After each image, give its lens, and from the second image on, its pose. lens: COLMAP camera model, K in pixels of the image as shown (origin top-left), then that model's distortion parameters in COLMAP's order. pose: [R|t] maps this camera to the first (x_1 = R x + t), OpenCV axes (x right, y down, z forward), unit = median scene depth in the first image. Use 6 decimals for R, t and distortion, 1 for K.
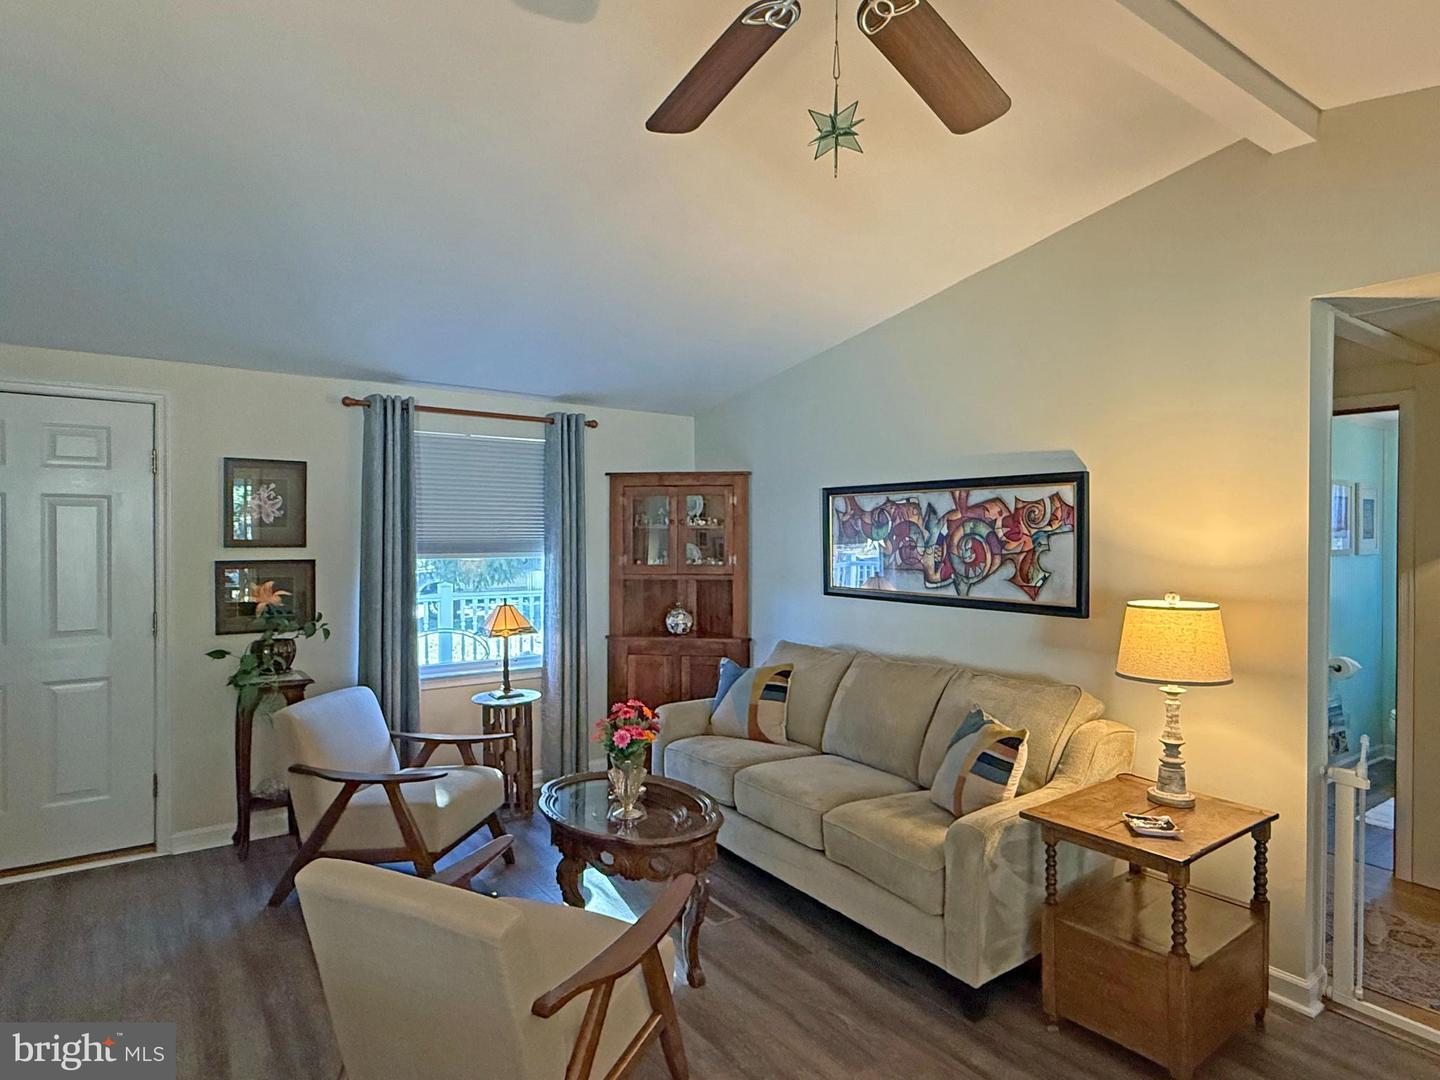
lens RADIAL K [[818.6, 0, 740.4], [0, 818.6, 538.5], [0, 0, 1]] dist [0.000988, 0.000471]
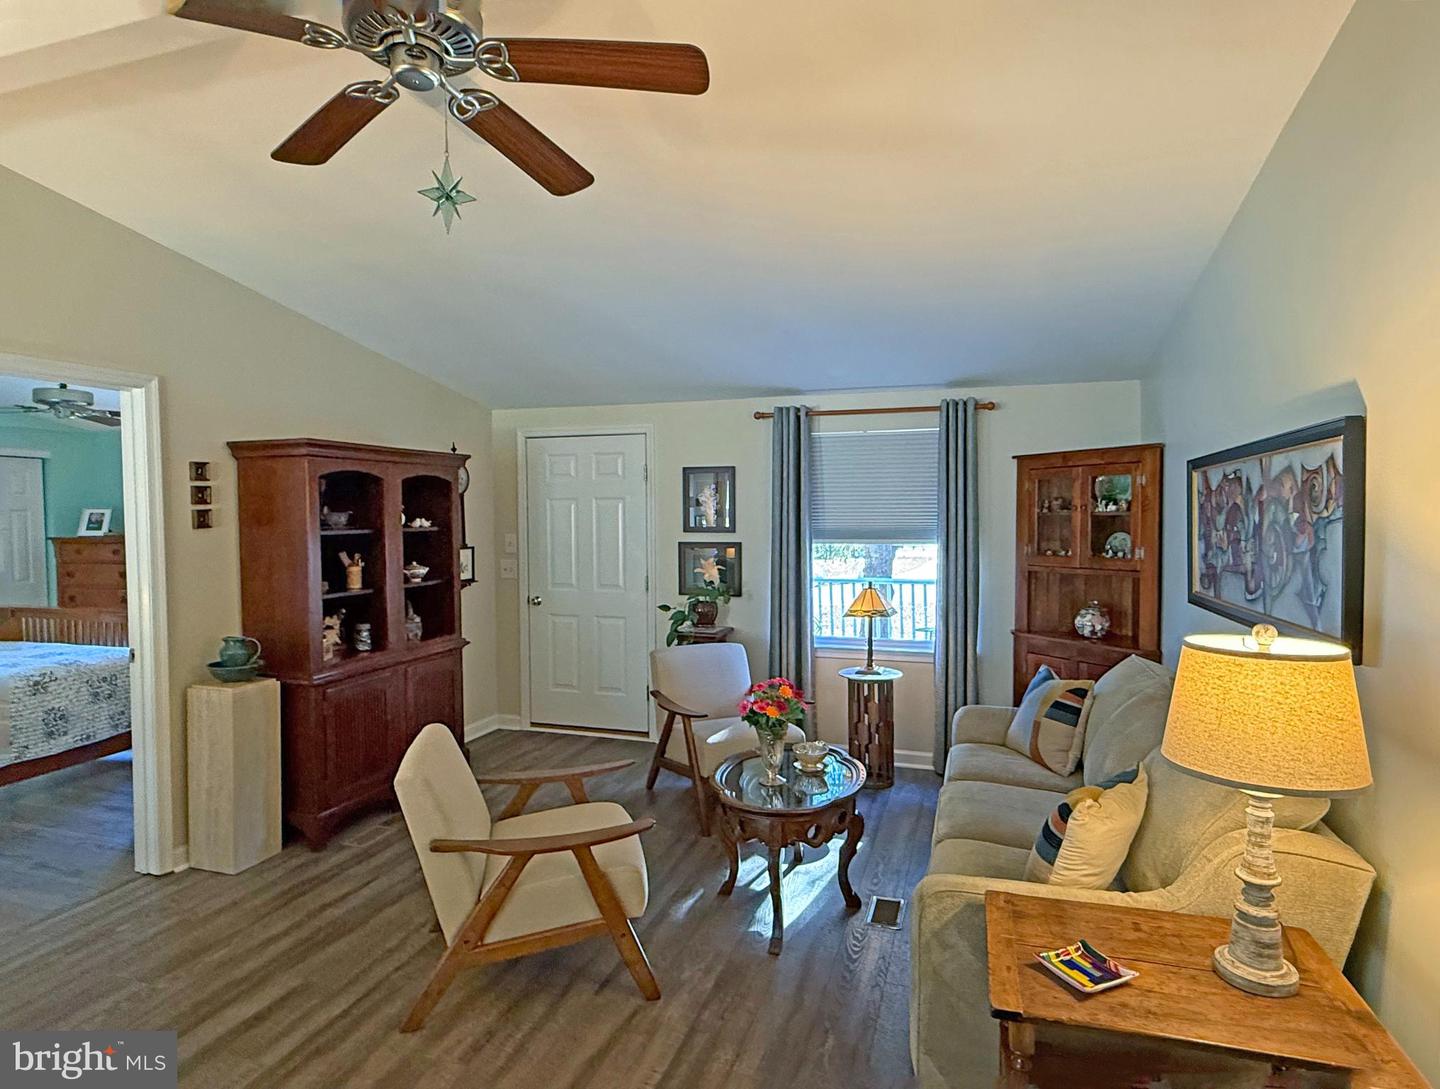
lens RADIAL K [[814.2, 0, 730.2], [0, 814.2, 550.6], [0, 0, 1]] dist [-0.006236, -0.001406]
pose [[0.594266, 0.027246, -0.803807, 0.462380], [-0.001806, 0.999469, 0.032543, -0.002705], [0.804266, -0.017888, 0.594000, 0.218902]]
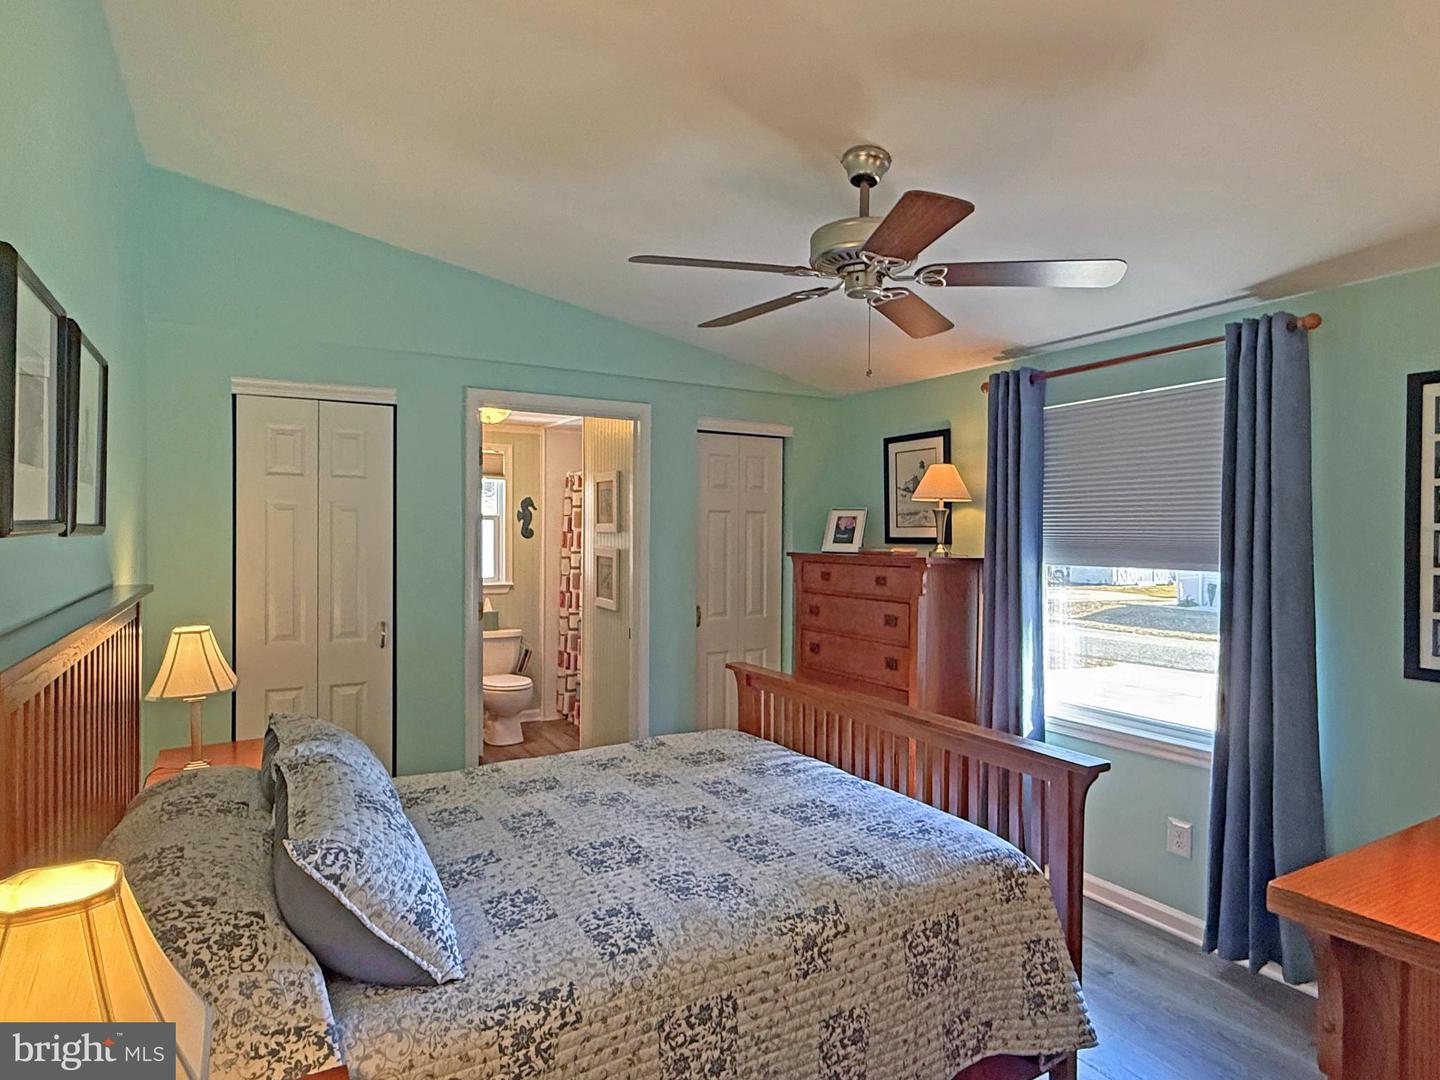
lens RADIAL K [[818.6, 0, 717.1], [0, 818.6, 539.0], [0, 0, 1]] dist [0.000988, 0.000471]
pose [[-0.102486, 0.005295, -0.994720, -0.491878], [-0.019620, 0.999781, 0.007343, 0.001843], [0.994541, 0.020269, -0.102360, 0.109132]]
